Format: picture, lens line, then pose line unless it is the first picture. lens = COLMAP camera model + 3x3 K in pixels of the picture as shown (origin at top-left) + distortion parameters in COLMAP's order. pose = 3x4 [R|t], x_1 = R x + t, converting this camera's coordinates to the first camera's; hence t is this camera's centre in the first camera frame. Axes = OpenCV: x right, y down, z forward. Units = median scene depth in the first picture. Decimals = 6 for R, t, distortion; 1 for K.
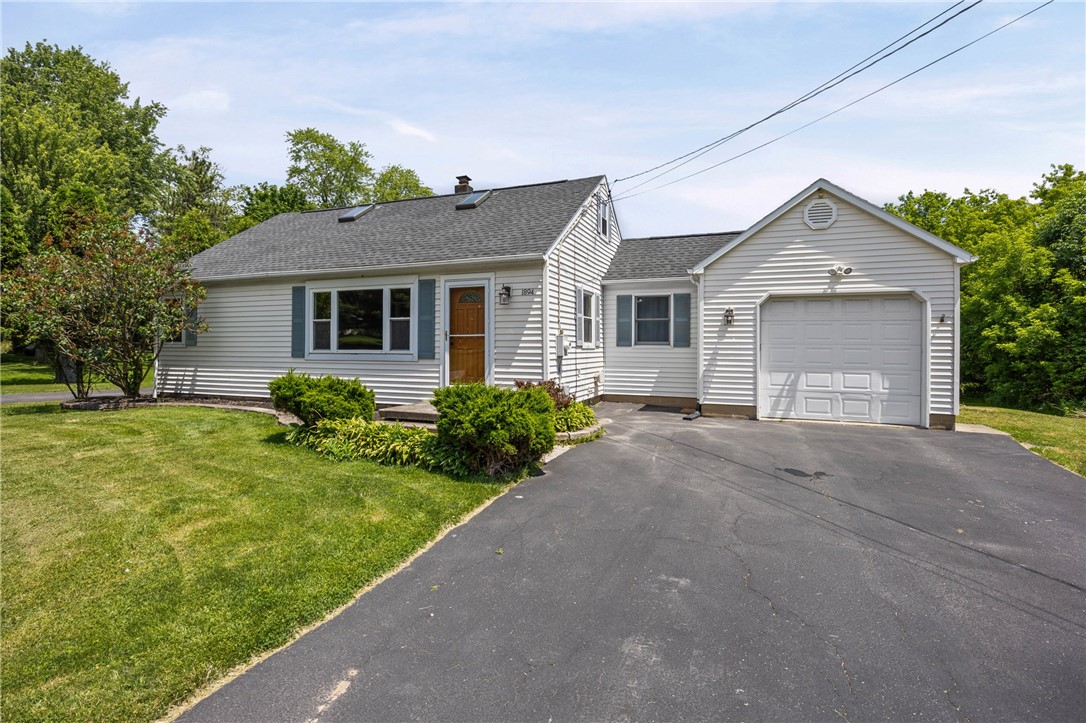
lens RADIAL K [[533.5, 0, 543.0], [0, 533.5, 361.5], [0, 0, 1]] dist [-0.006379, -0.000521]
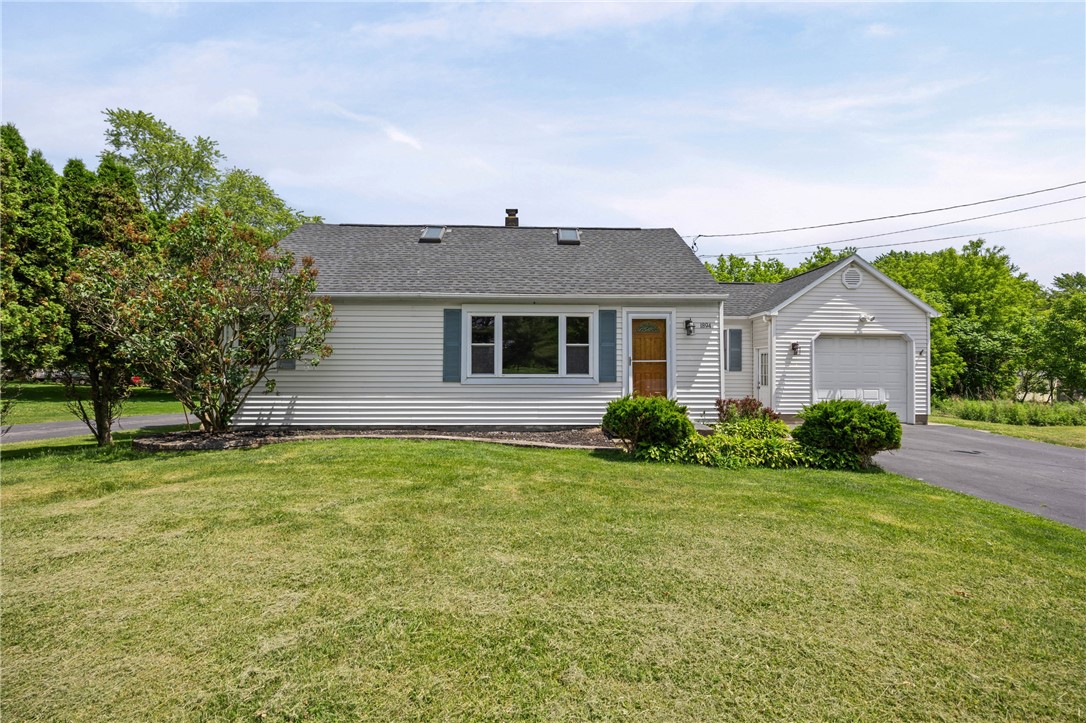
lens RADIAL K [[508.4, 0, 543.0], [0, 508.4, 361.5], [0, 0, 1]] dist [-0.002403, -0.000178]
pose [[0.912667, 0.007379, 0.408637, -0.753364], [0.011120, 0.999019, -0.042875, -0.003687], [-0.408552, 0.043675, 0.911689, 0.097920]]
